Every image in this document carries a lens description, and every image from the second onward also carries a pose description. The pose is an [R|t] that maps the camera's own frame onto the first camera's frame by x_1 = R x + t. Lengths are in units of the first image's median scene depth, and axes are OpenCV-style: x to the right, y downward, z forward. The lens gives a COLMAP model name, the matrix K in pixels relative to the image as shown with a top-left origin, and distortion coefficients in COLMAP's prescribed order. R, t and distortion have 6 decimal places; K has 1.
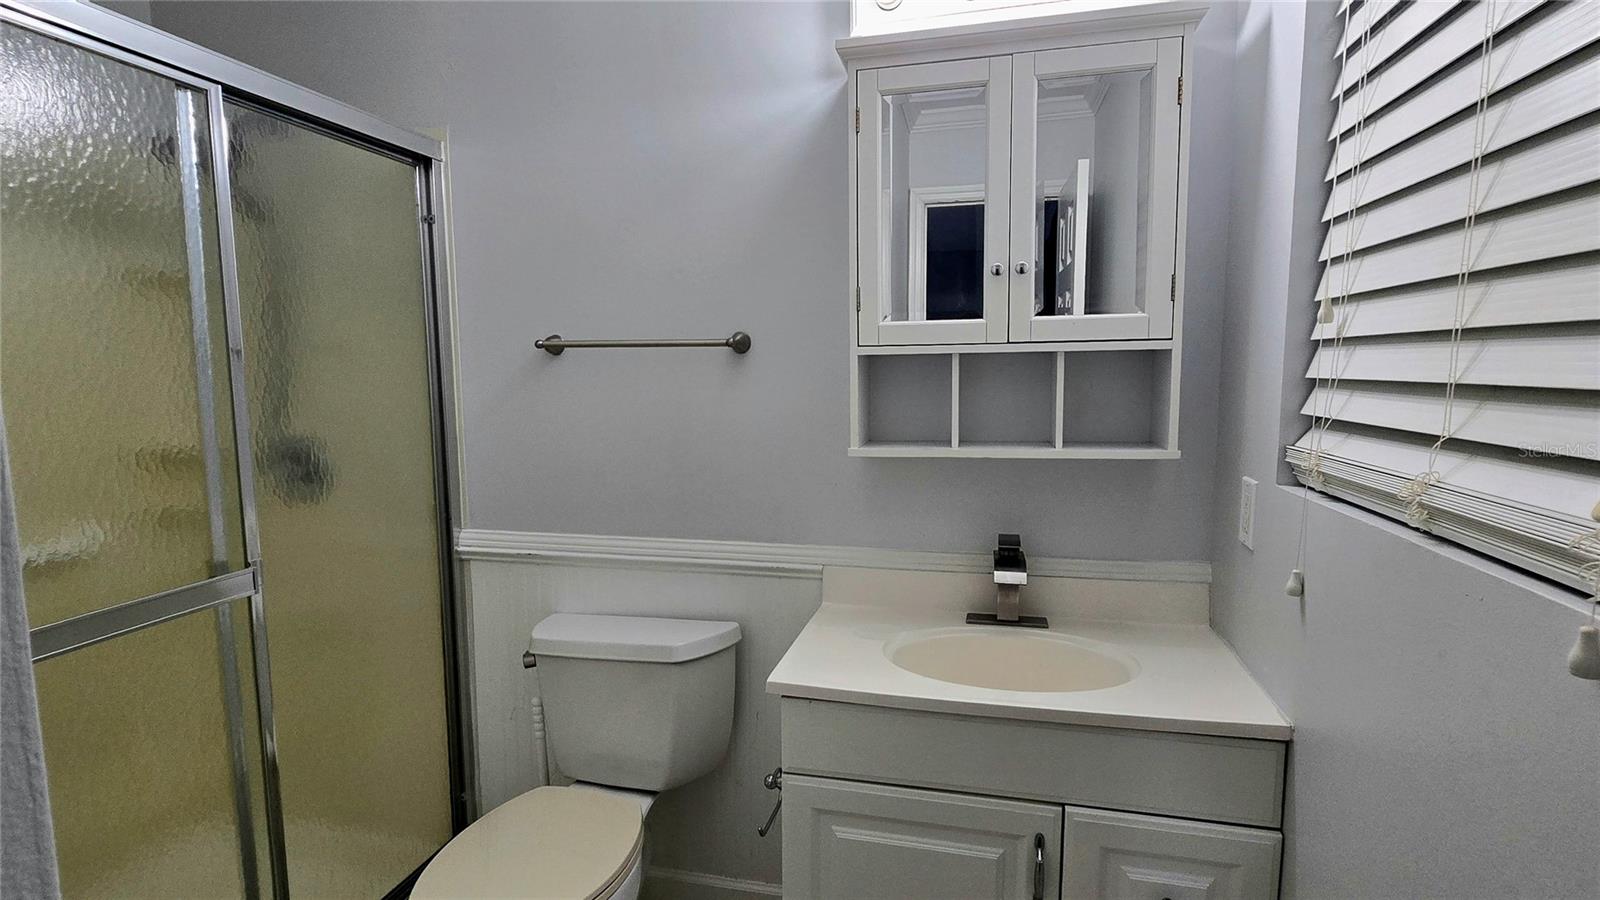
lens RADIAL K [[794.3, 0, 794.8], [0, 794.3, 457.5], [0, 0, 1]] dist [-0.000852, 0.000322]
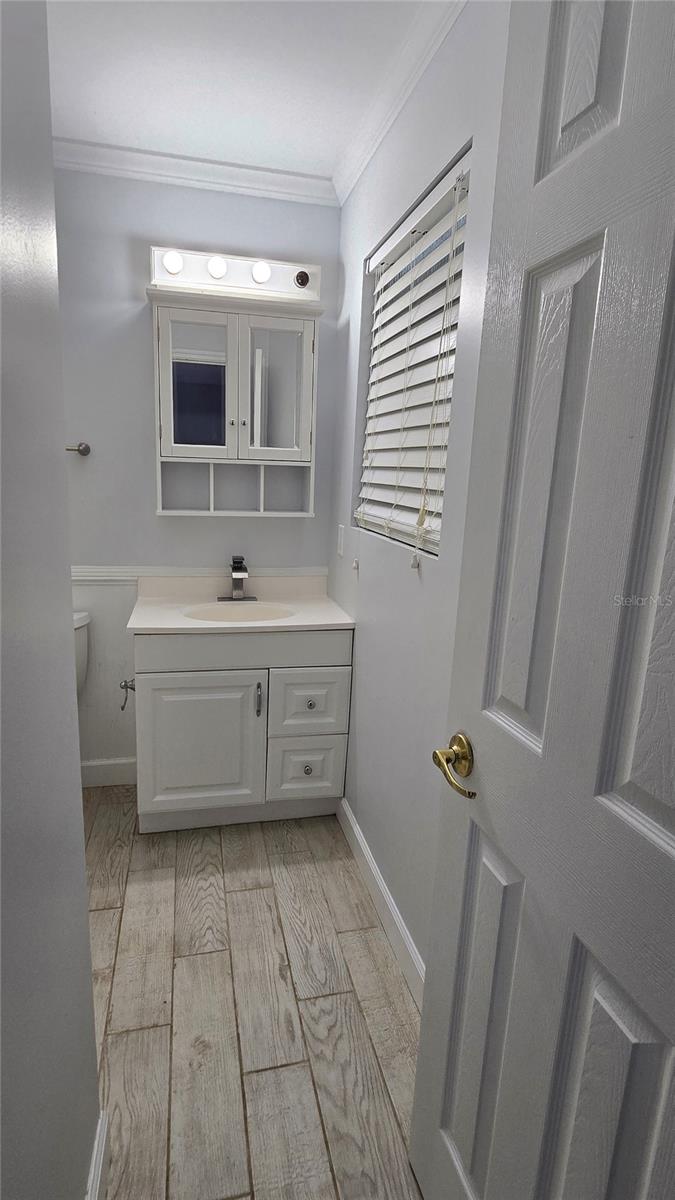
lens RADIAL K [[601.2, 0, 331.6], [0, 601.2, 599.5], [0, 0, 1]] dist [-0.013976, 0.000547]
pose [[0.889868, -0.050831, 0.453377, -0.237618], [0.002527, 0.994308, 0.106518, 0.050735], [-0.456211, -0.093642, 0.884931, -0.512795]]
